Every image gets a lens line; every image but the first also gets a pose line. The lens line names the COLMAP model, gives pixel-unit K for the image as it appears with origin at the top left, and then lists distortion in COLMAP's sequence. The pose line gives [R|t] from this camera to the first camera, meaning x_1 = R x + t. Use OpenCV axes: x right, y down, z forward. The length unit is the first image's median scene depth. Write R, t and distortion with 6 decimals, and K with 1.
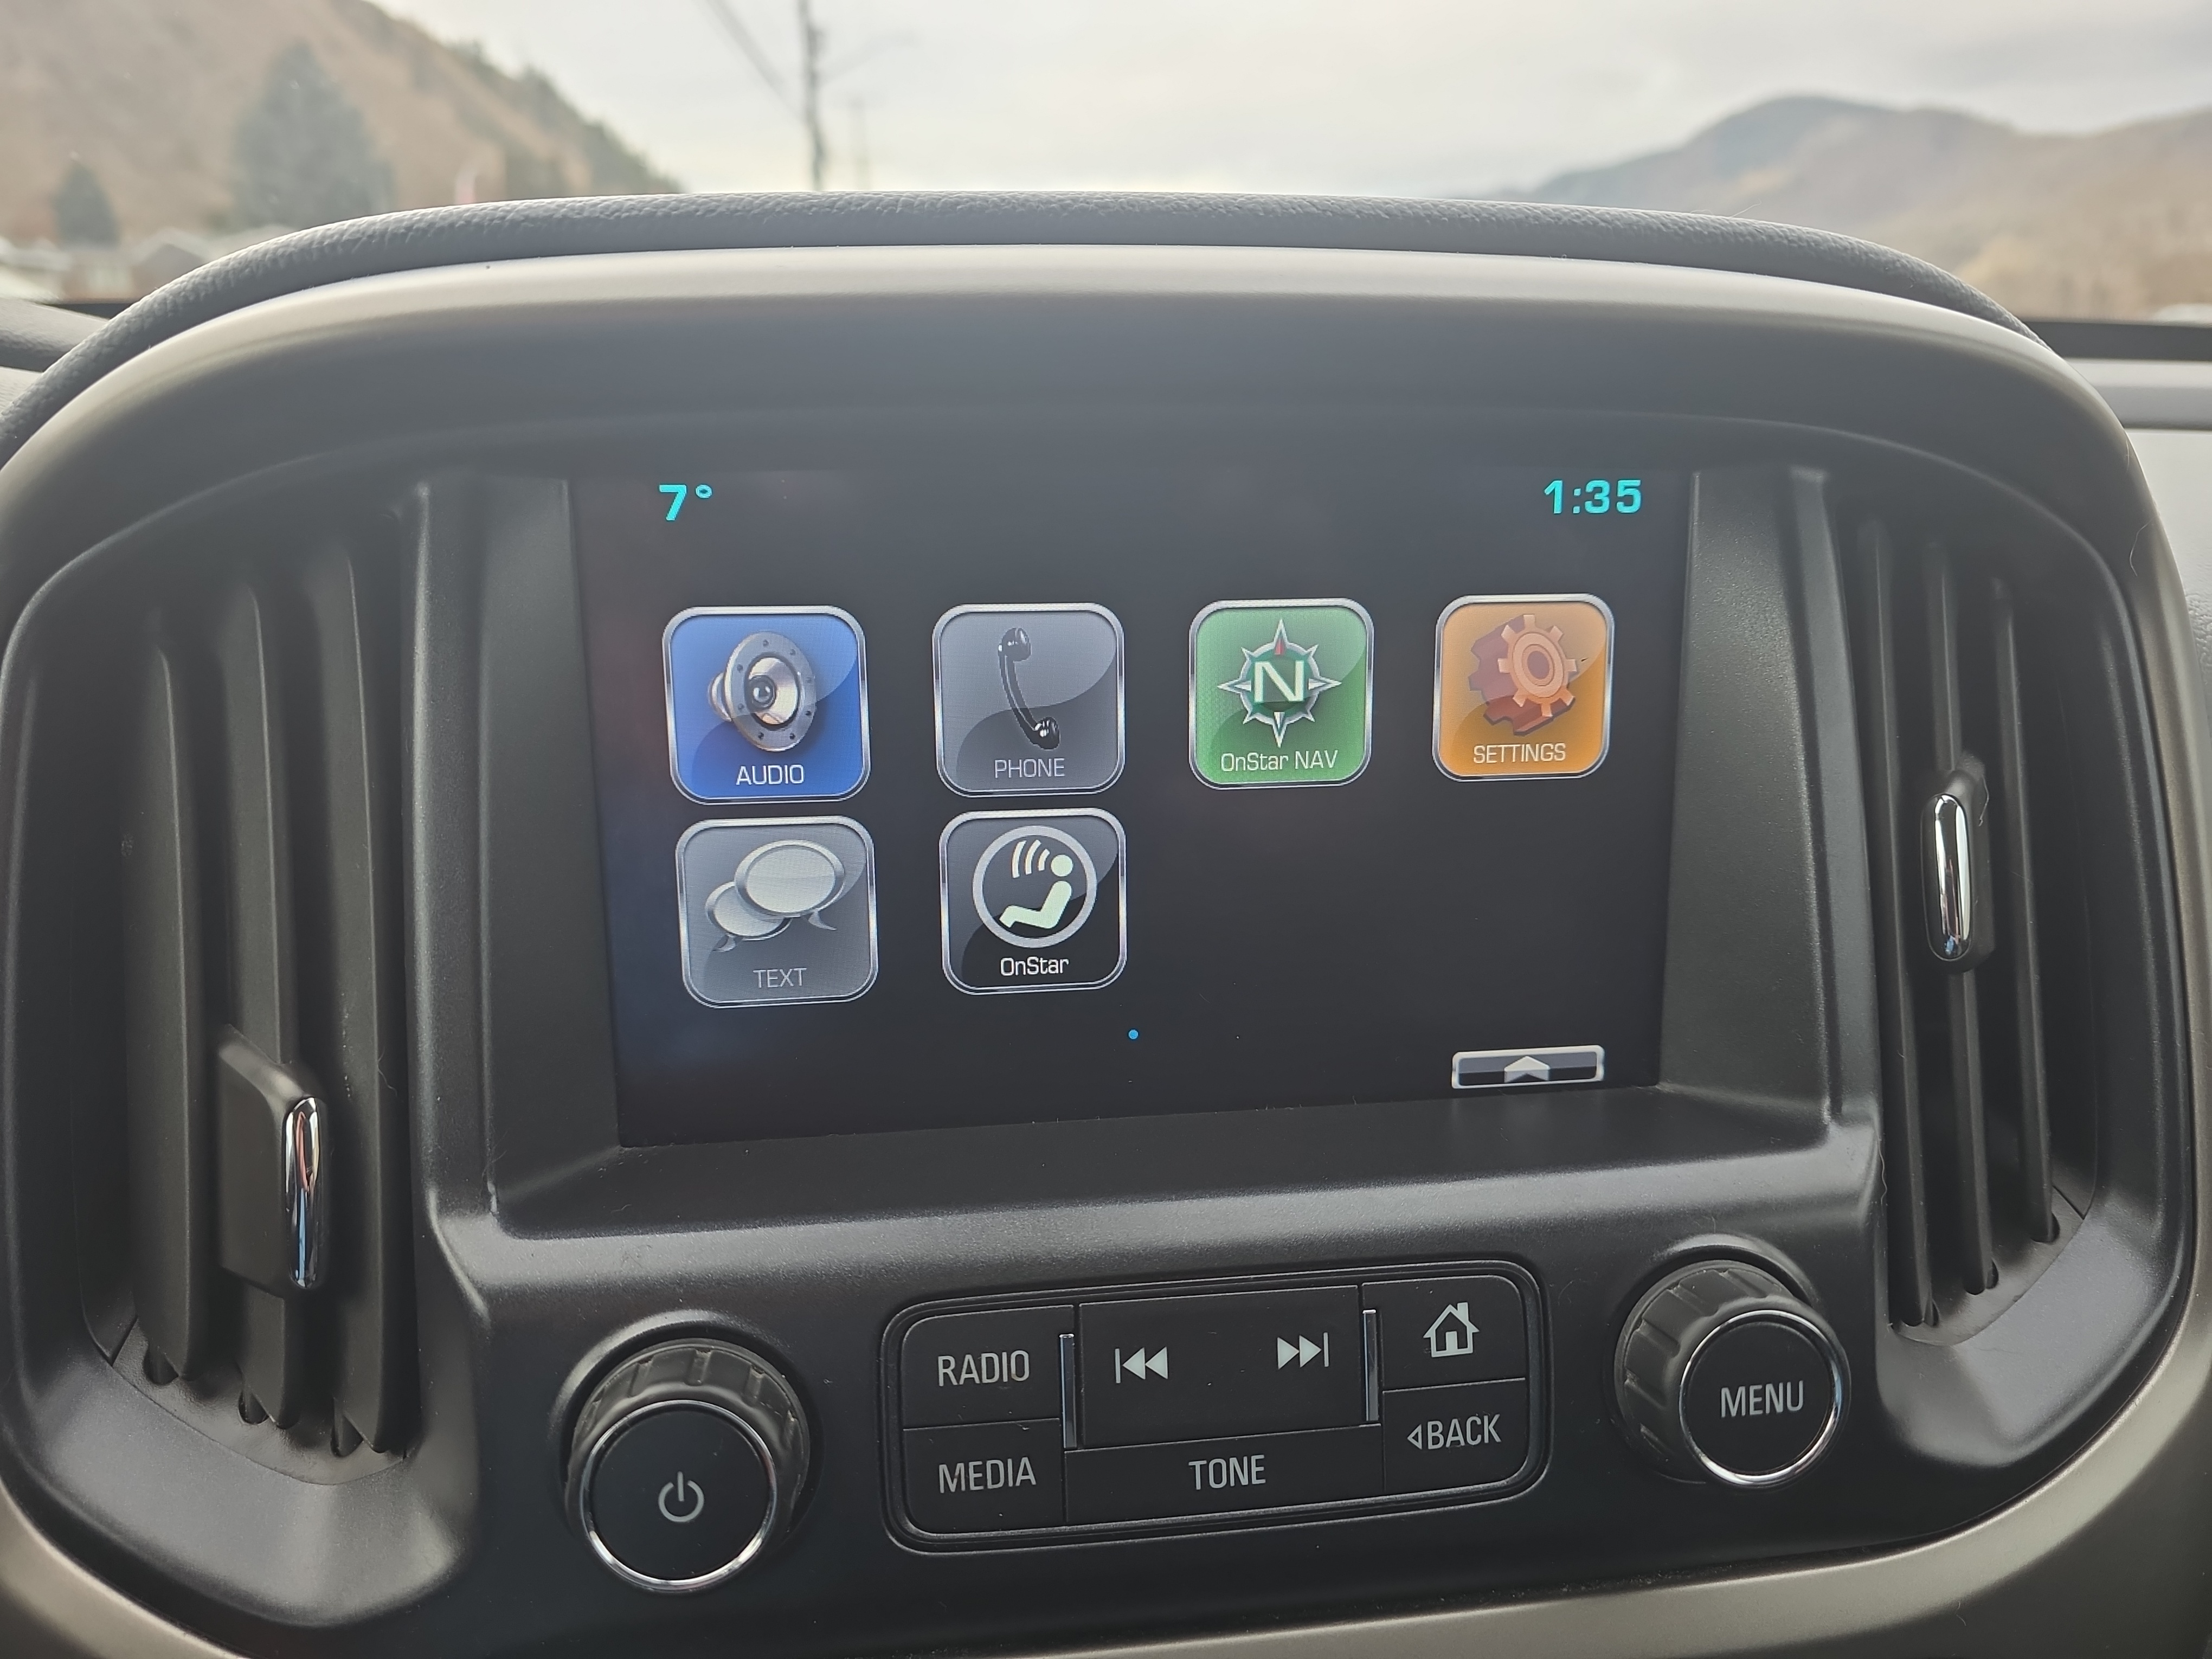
lens RADIAL K [[1487.2, 0, 1096.6], [0, 1487.2, 838.5], [0, 0, 1]] dist [0.065110, -0.061041]
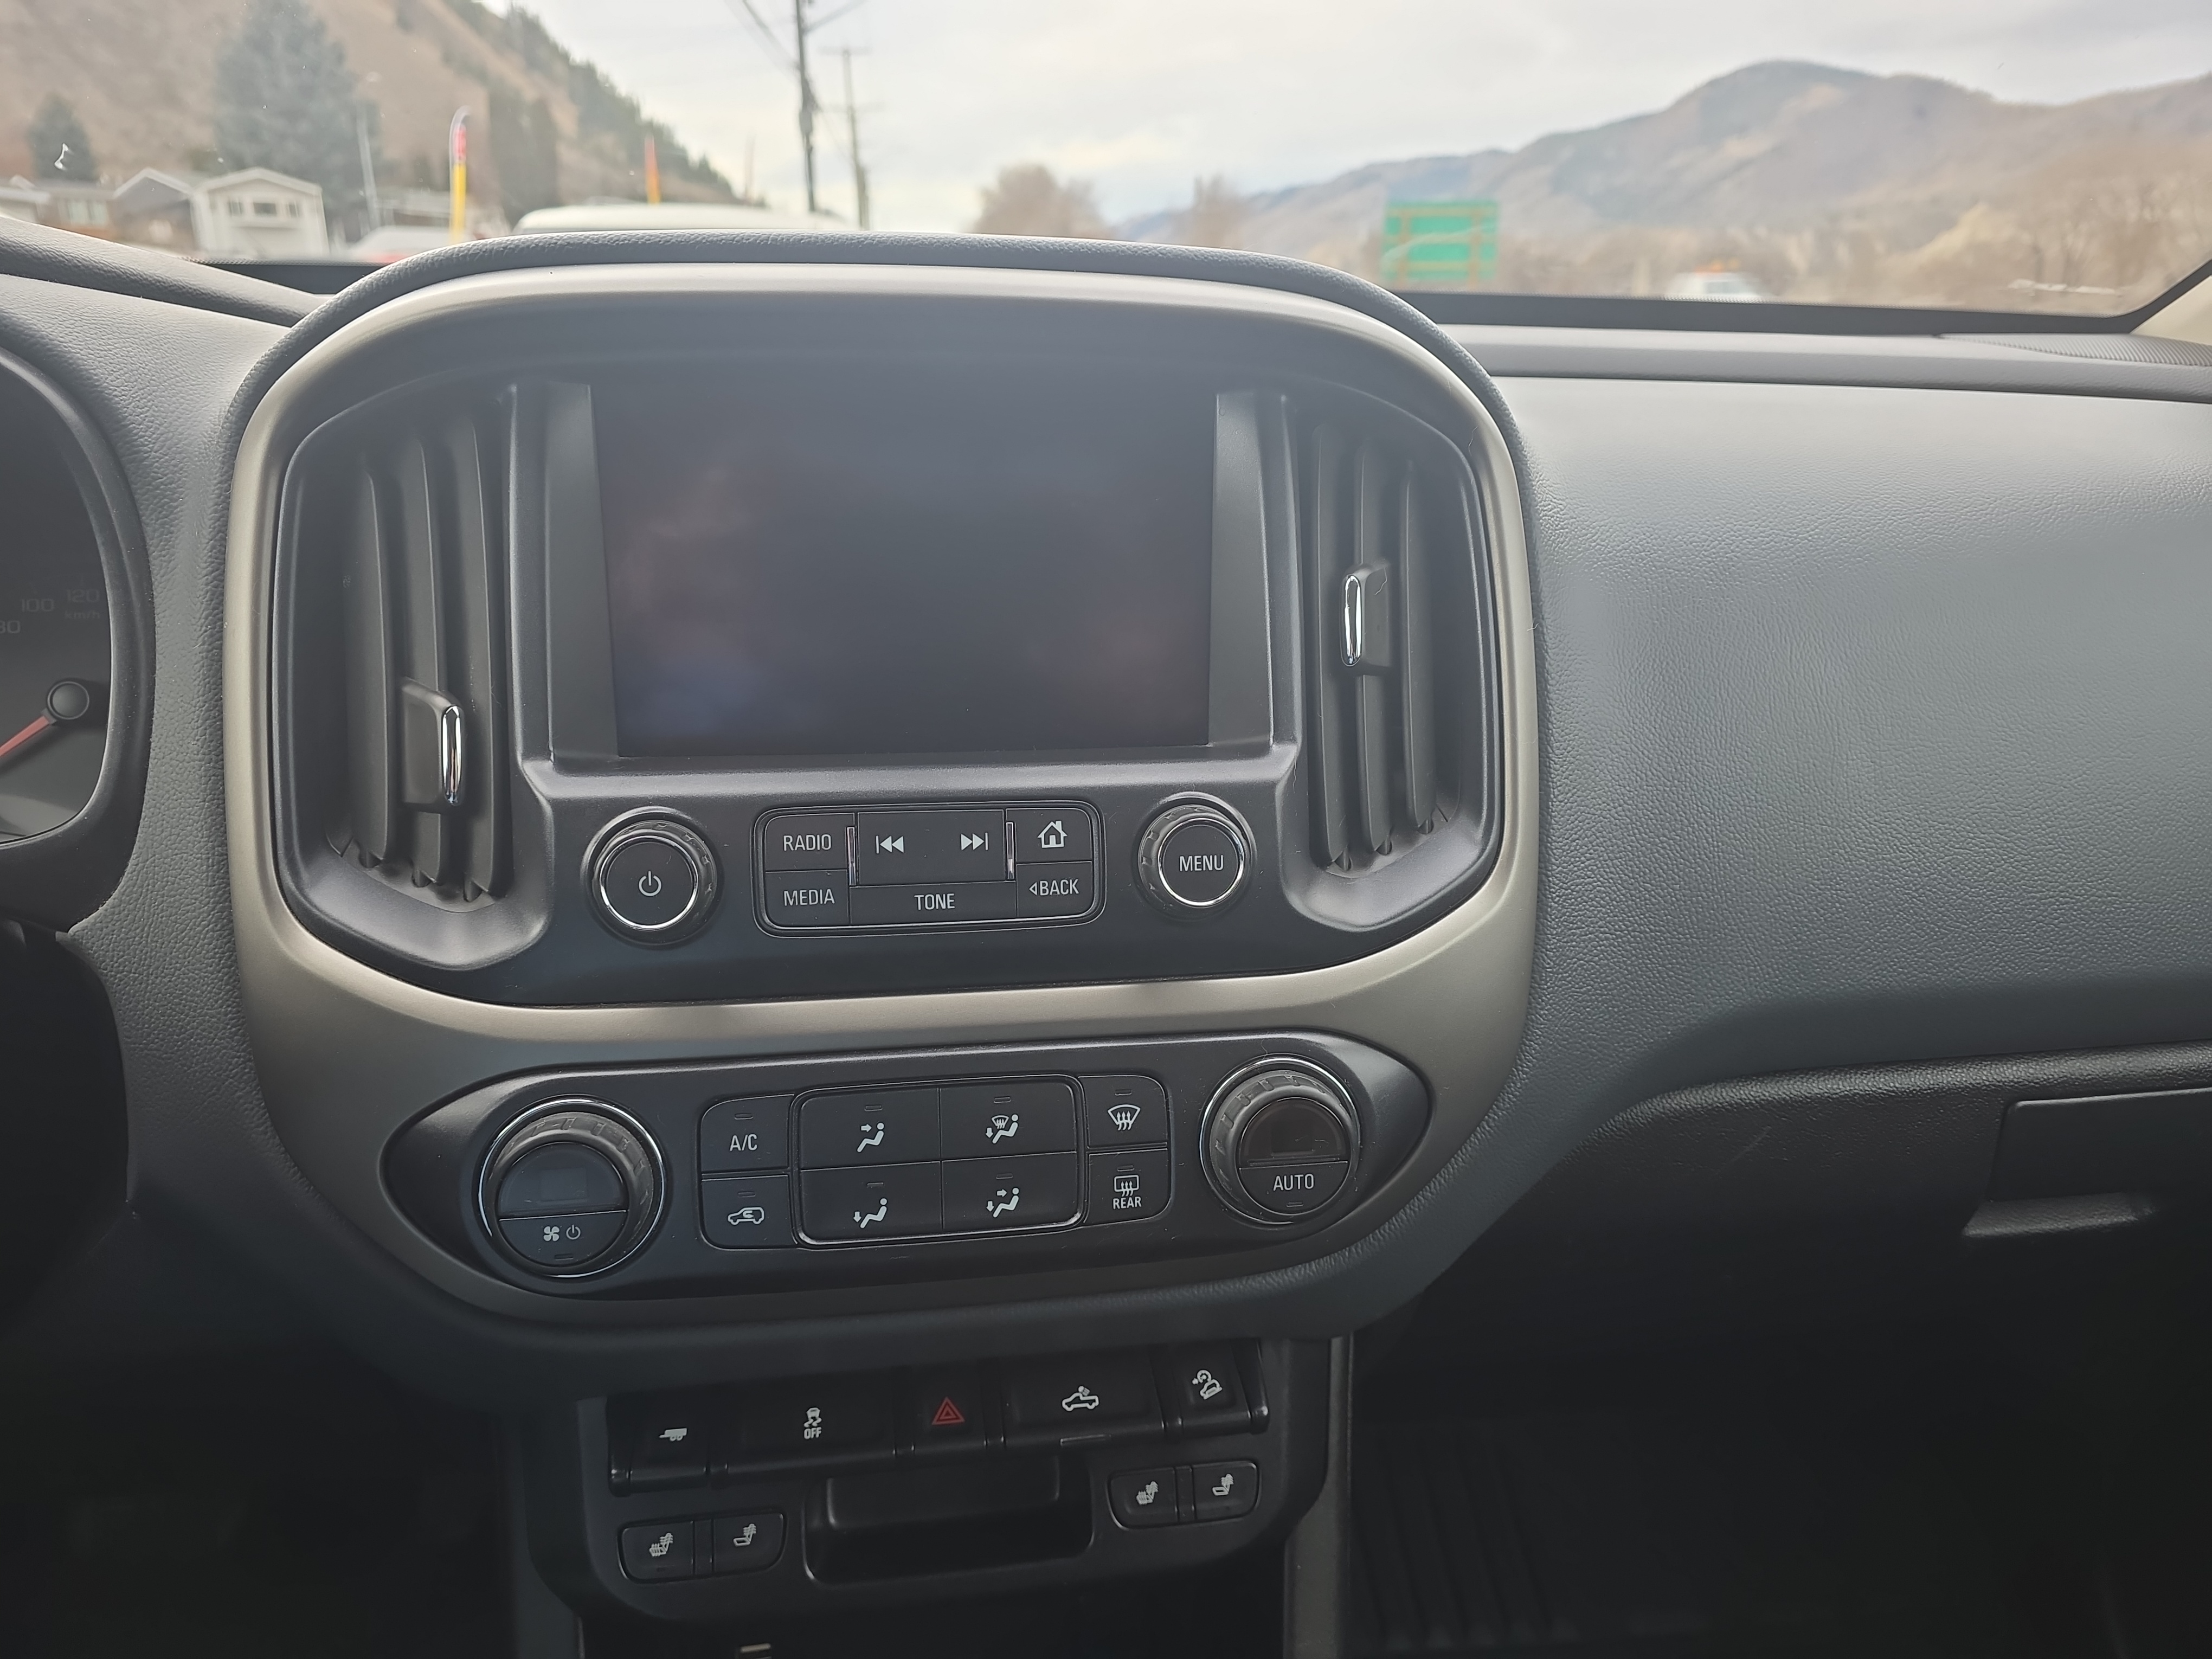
lens RADIAL K [[1483.0, 0, 1112.2], [0, 1483.0, 818.5], [0, 0, 1]] dist [0.116499, -0.138604]
pose [[0.999810, 0.009473, 0.017008, 0.276654], [-0.009725, 0.999843, 0.014799, 0.273022], [-0.016865, -0.014961, 0.999746, -0.917093]]
